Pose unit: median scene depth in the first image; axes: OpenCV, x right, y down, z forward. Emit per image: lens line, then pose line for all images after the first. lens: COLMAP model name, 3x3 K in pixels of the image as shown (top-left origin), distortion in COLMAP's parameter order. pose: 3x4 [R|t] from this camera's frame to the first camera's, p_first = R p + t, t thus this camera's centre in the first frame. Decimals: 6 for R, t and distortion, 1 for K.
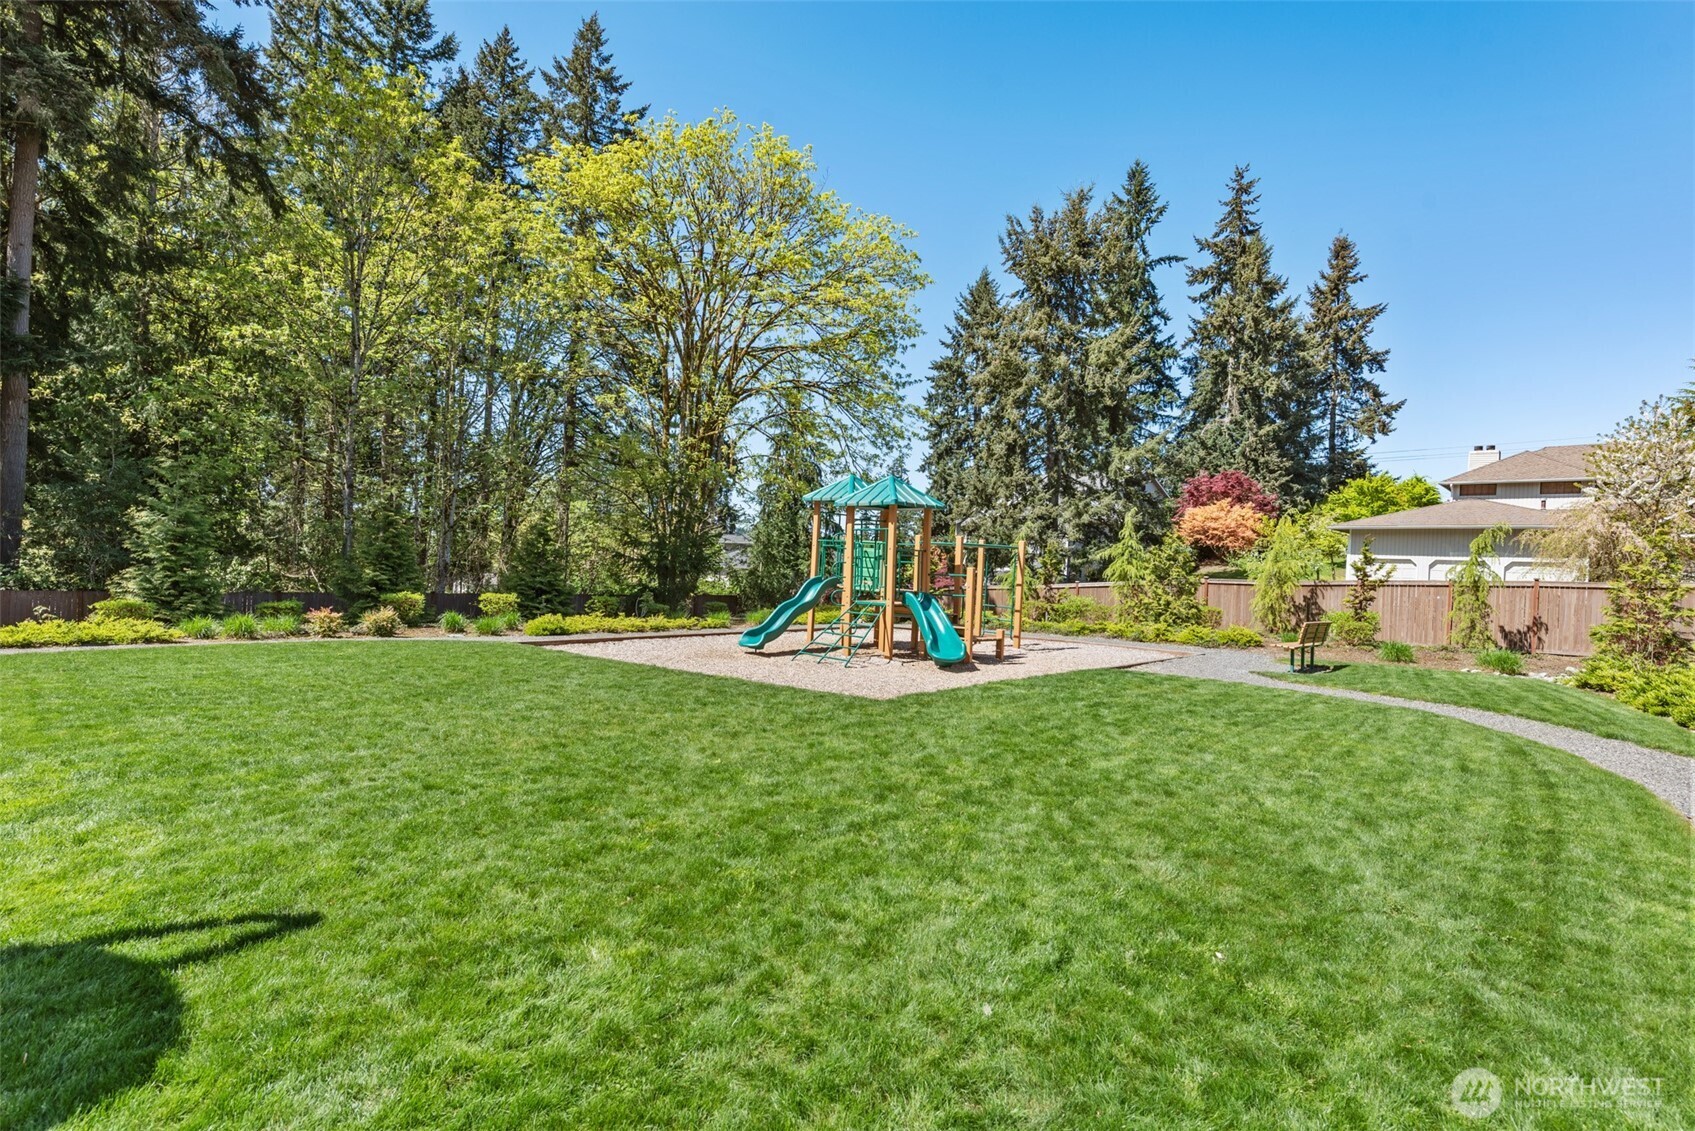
lens RADIAL K [[860.9, 0, 843.3], [0, 860.9, 562.7], [0, 0, 1]] dist [0.010012, -0.000785]
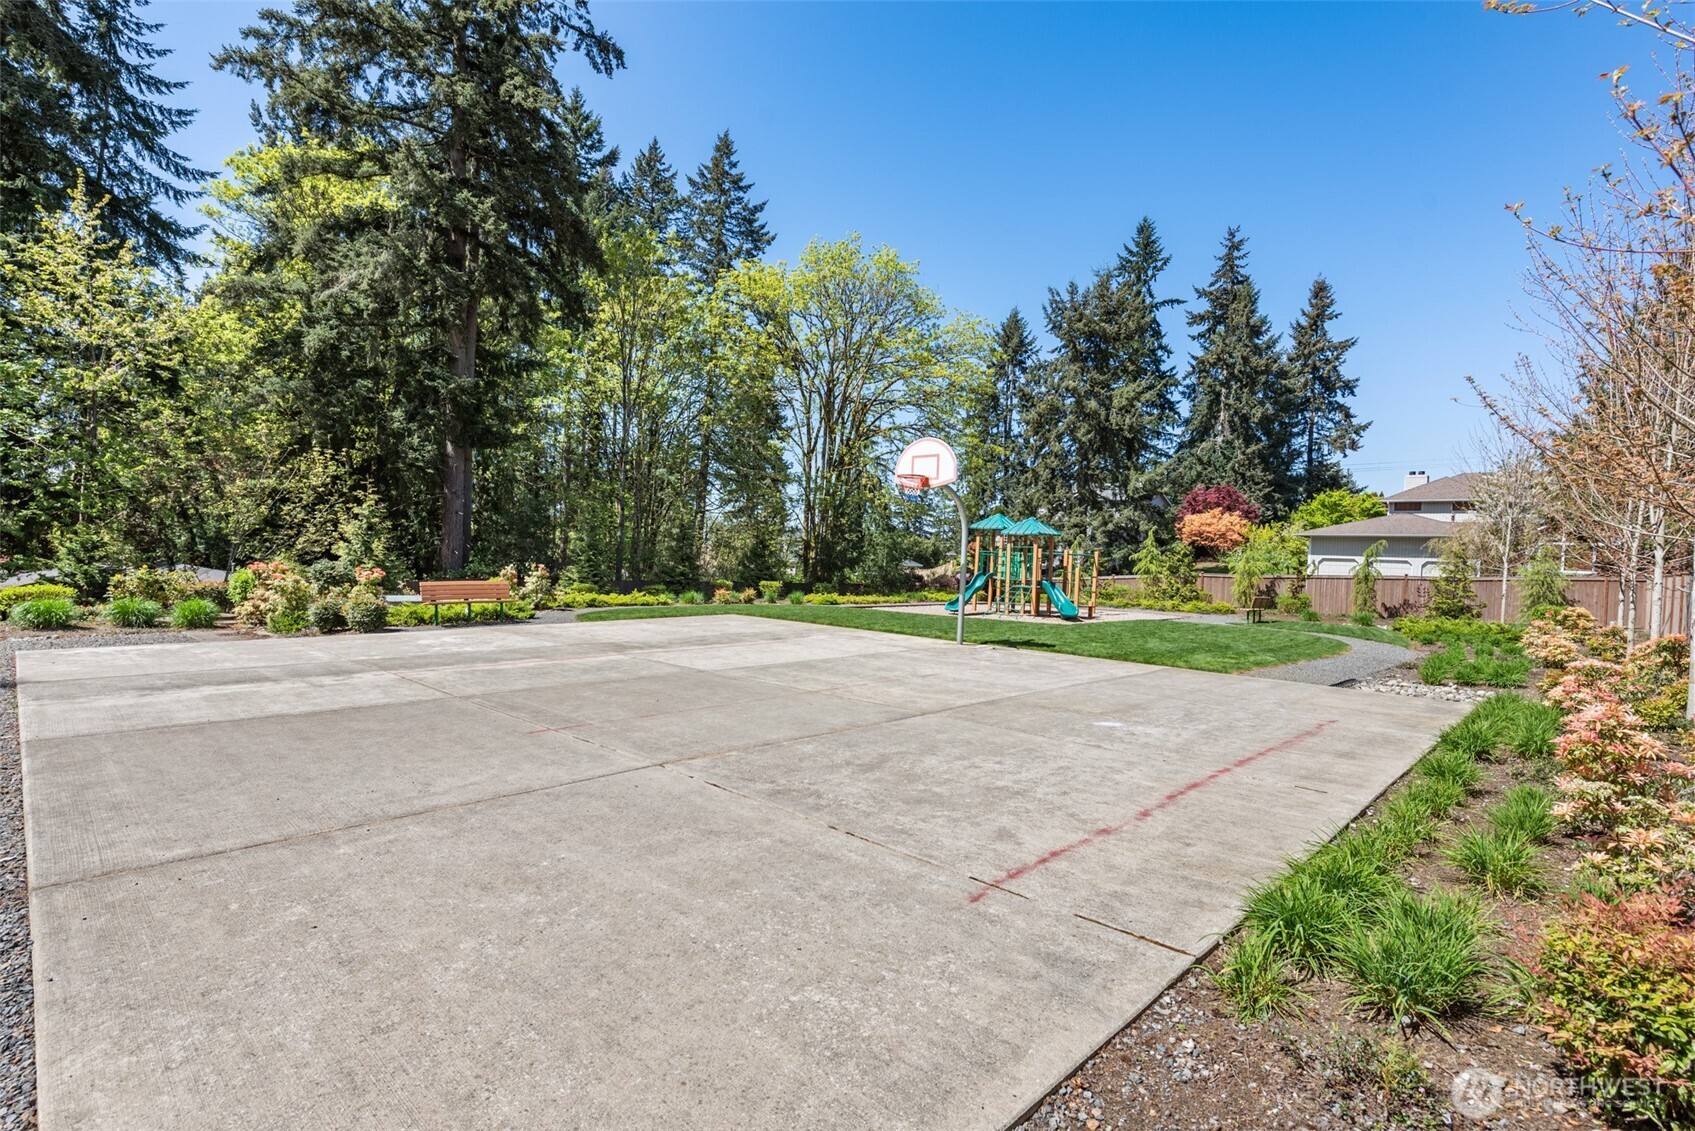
lens RADIAL K [[801.7, 0, 851.3], [0, 801.7, 568.9], [0, 0, 1]] dist [-0.009300, 0.000468]
pose [[0.999905, 0.005156, -0.012812, -0.066916], [-0.004944, 0.999852, 0.016462, -0.003395], [0.012895, -0.016397, 0.999782, -0.155222]]
